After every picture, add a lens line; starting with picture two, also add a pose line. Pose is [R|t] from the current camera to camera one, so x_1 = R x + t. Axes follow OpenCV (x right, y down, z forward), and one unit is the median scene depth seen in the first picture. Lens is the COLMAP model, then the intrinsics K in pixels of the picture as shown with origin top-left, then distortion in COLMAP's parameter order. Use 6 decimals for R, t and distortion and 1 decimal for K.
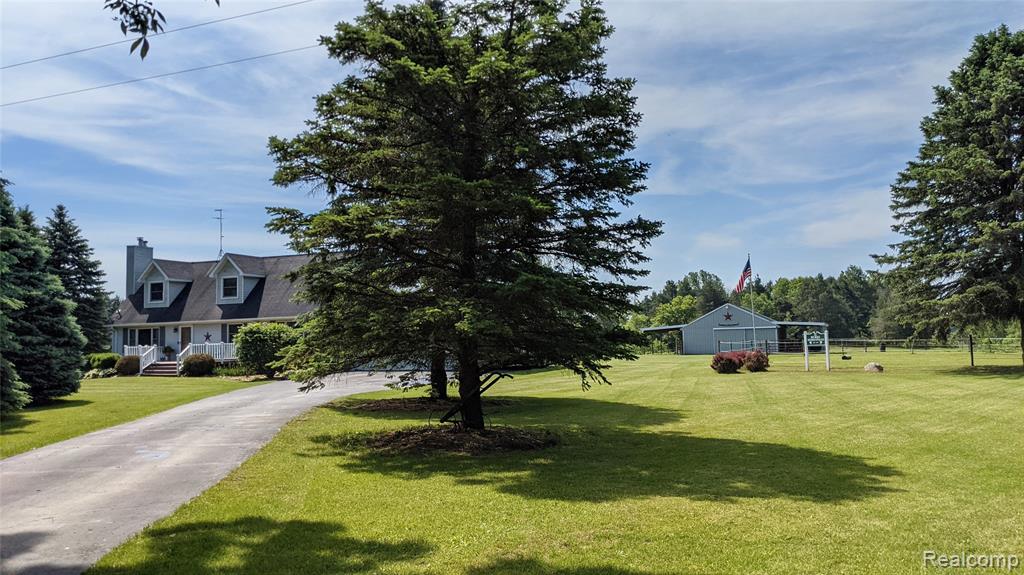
lens RADIAL K [[790.9, 0, 510.5], [0, 790.9, 281.2], [0, 0, 1]] dist [0.041384, -0.080475]
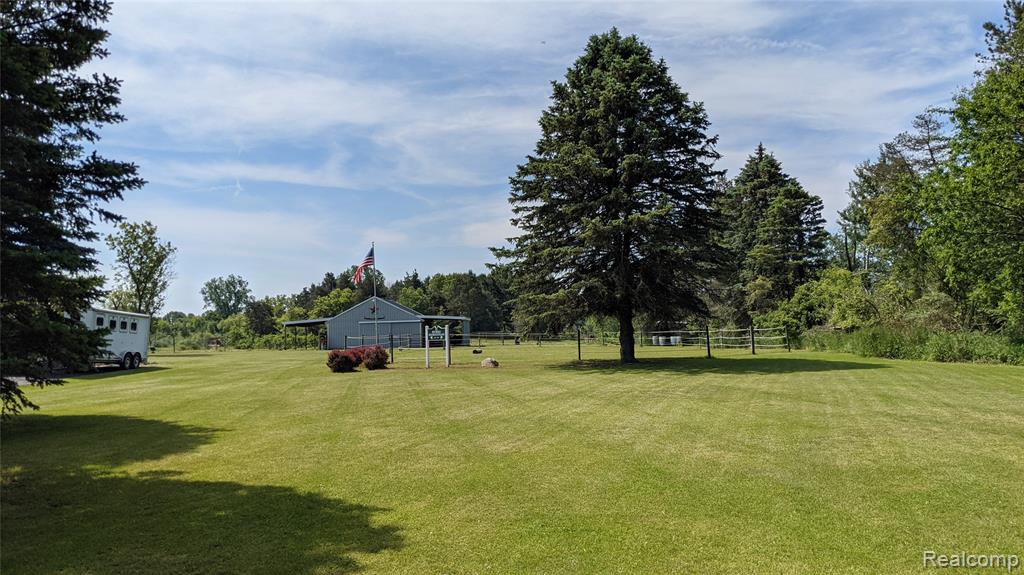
lens RADIAL K [[786.2, 0, 508.4], [0, 786.2, 285.5], [0, 0, 1]] dist [0.004447, 0.000028]
pose [[0.915551, 0.023035, 0.401542, 0.087125], [-0.028631, 0.999559, 0.007939, 0.004892], [-0.401182, -0.018765, 0.915806, 0.105830]]
